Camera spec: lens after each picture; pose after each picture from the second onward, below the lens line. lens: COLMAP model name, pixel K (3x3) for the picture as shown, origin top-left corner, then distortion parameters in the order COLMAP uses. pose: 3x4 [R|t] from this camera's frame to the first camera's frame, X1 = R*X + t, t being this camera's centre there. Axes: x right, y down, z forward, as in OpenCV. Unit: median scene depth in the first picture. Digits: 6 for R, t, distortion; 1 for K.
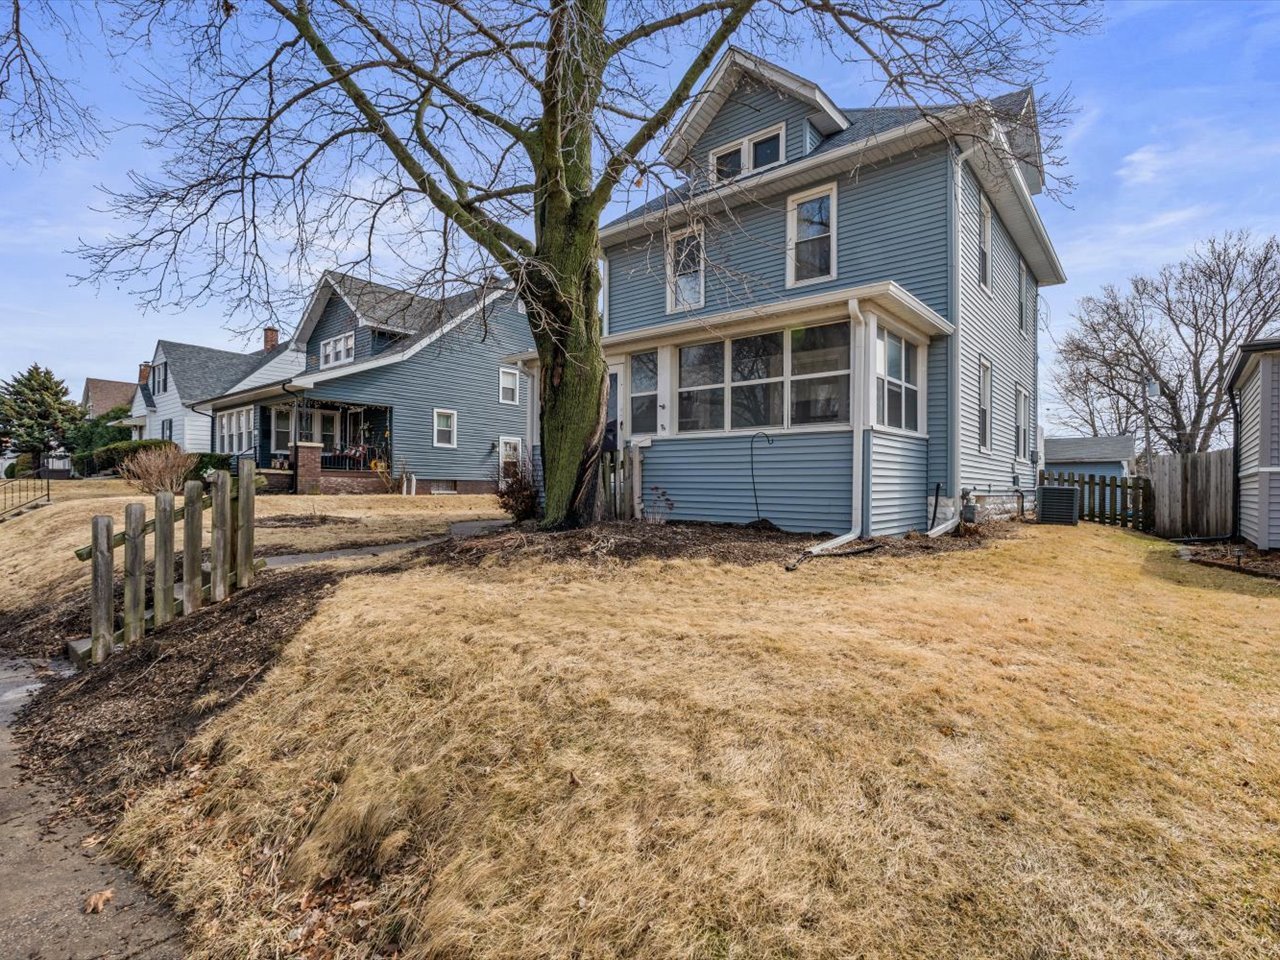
lens RADIAL K [[633.0, 0, 640.0], [0, 633.0, 480.0], [0, 0, 1]] dist [-0.002189, 0.000304]
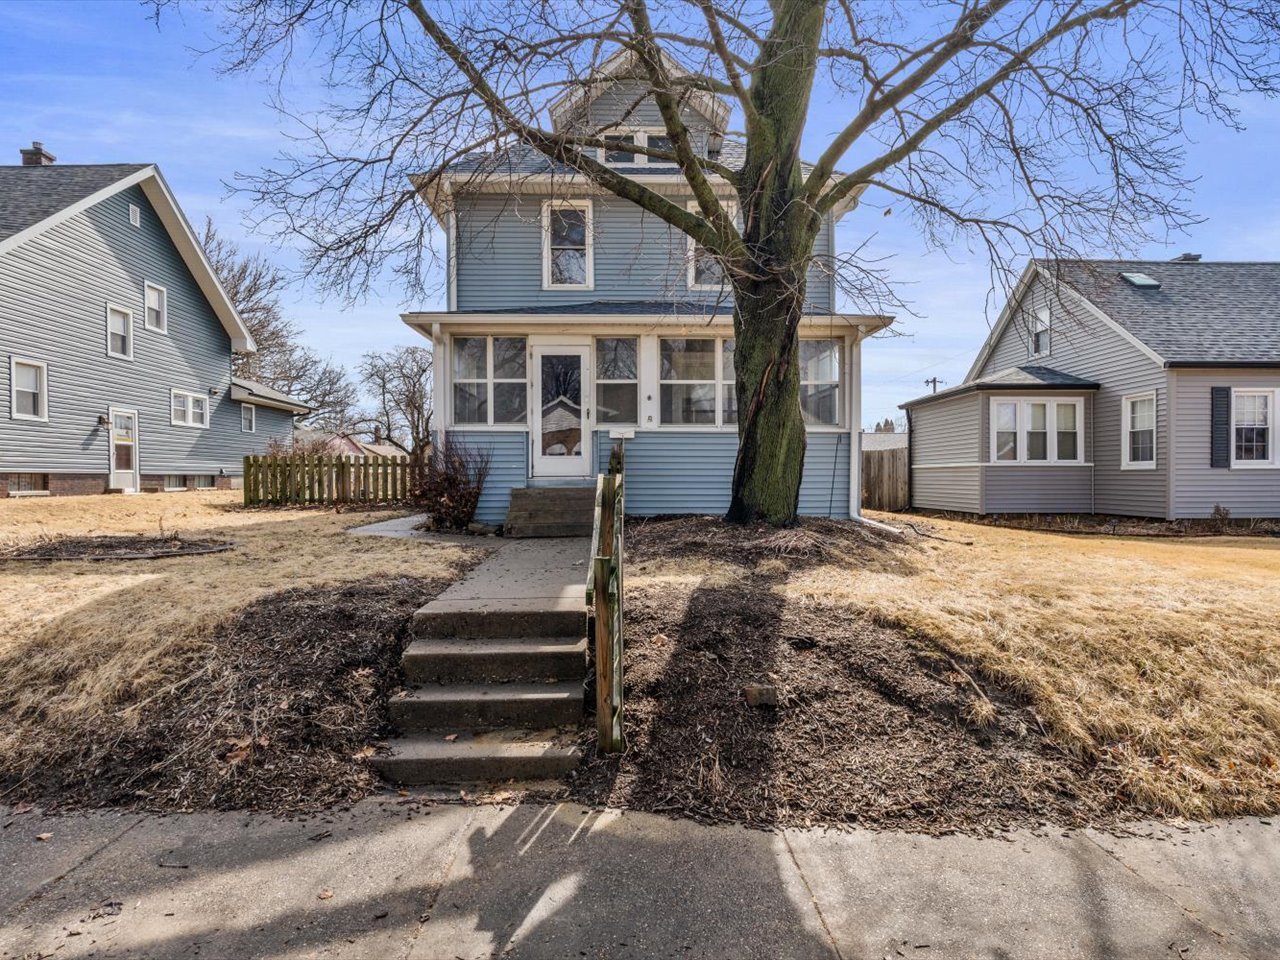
lens RADIAL K [[677.1, 0, 641.2], [0, 677.1, 486.5], [0, 0, 1]] dist [0.002522, 0.000237]
pose [[0.748137, -0.021520, 0.663195, -0.561059], [0.002970, 0.999573, 0.029085, -0.008516], [-0.663538, -0.019790, 0.747881, 0.196629]]
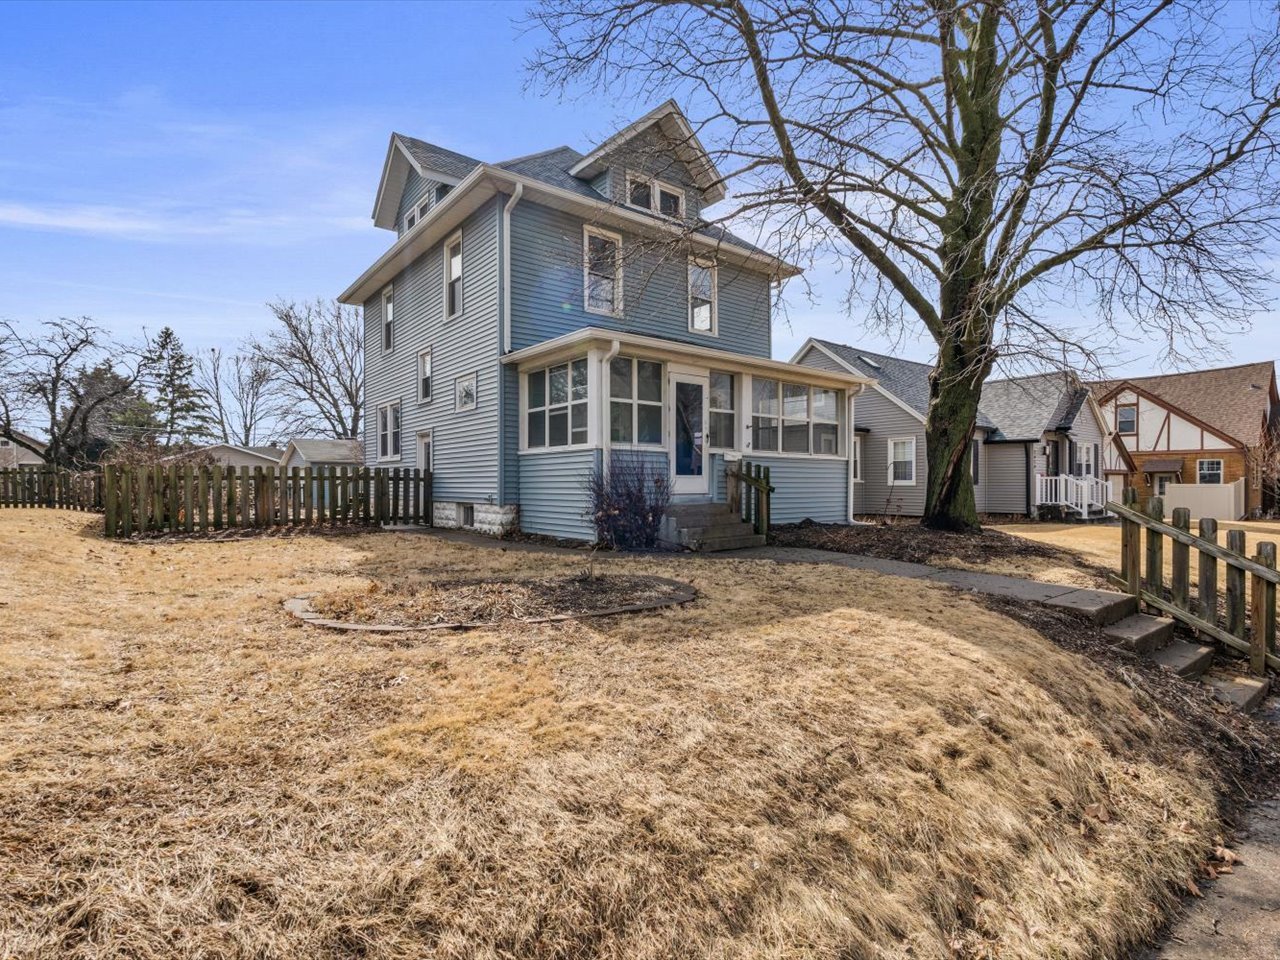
lens RADIAL K [[633.0, 0, 640.0], [0, 633.0, 480.0], [0, 0, 1]] dist [-0.002189, 0.000304]
pose [[0.201178, -0.006248, 0.979535, -0.952093], [-0.008958, 0.999926, 0.008218, -0.023301], [-0.979514, -0.010428, 0.201108, 0.813544]]
